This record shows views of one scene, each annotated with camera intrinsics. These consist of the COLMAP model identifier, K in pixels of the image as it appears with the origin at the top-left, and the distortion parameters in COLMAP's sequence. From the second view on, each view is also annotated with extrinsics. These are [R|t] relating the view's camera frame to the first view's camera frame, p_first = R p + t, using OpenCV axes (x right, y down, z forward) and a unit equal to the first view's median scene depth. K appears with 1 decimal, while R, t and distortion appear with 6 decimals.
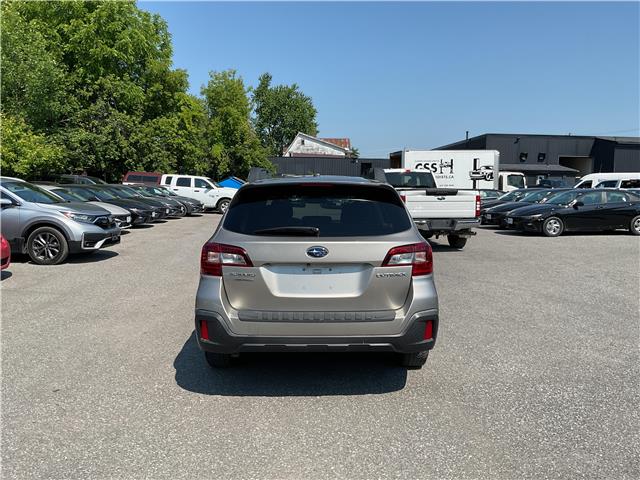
lens RADIAL K [[530.0, 0, 320.3], [0, 530.0, 235.2], [0, 0, 1]] dist [0.044314, -0.108267]
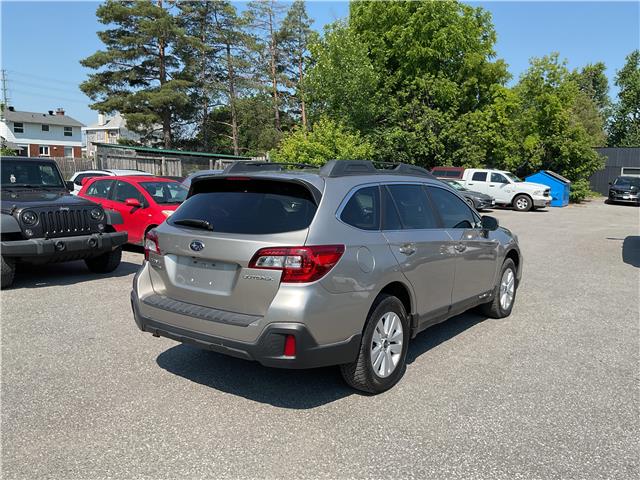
lens RADIAL K [[530.0, 0, 316.1], [0, 530.0, 238.9], [0, 0, 1]] dist [0.044314, -0.108267]
pose [[0.794759, 0.071409, -0.602709, 0.109531], [-0.061222, 0.997422, 0.037444, -0.004626], [0.603829, 0.007140, 0.797082, 0.047973]]
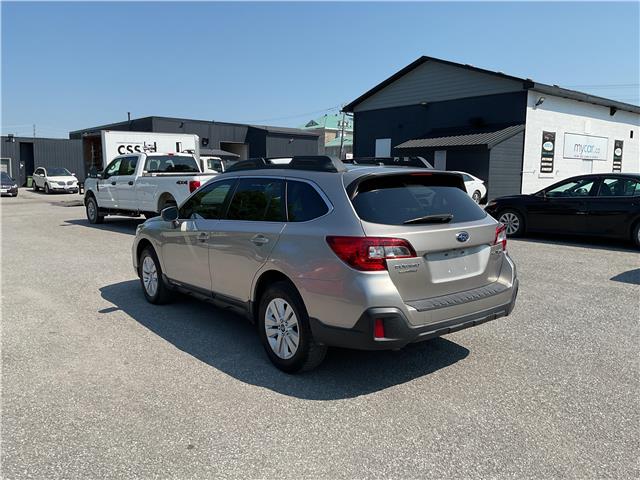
lens RADIAL K [[530.0, 0, 323.7], [0, 530.0, 239.6], [0, 0, 1]] dist [0.044314, -0.108267]
pose [[0.789841, -0.080836, 0.607962, -0.125601], [0.056458, 0.996650, 0.059169, -0.006134], [-0.610708, -0.012410, 0.791759, 0.045030]]
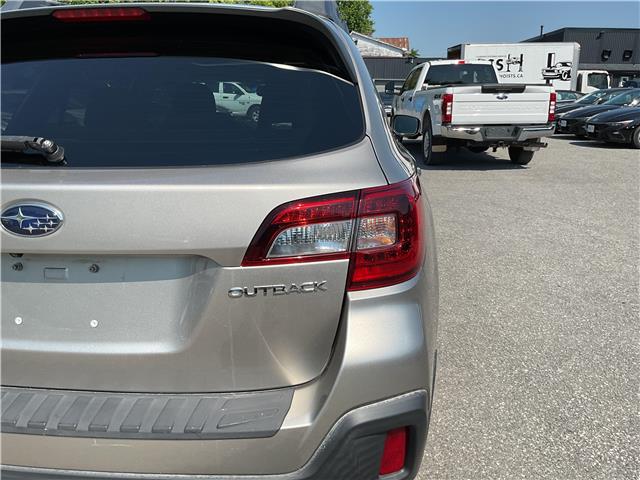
lens RADIAL K [[530.0, 0, 324.5], [0, 530.0, 249.5], [0, 0, 1]] dist [0.044314, -0.108267]
pose [[0.995014, 0.015406, -0.098536, 0.027793], [0.003651, 0.981708, 0.190356, -0.001371], [0.099667, -0.189767, 0.976757, 0.100624]]
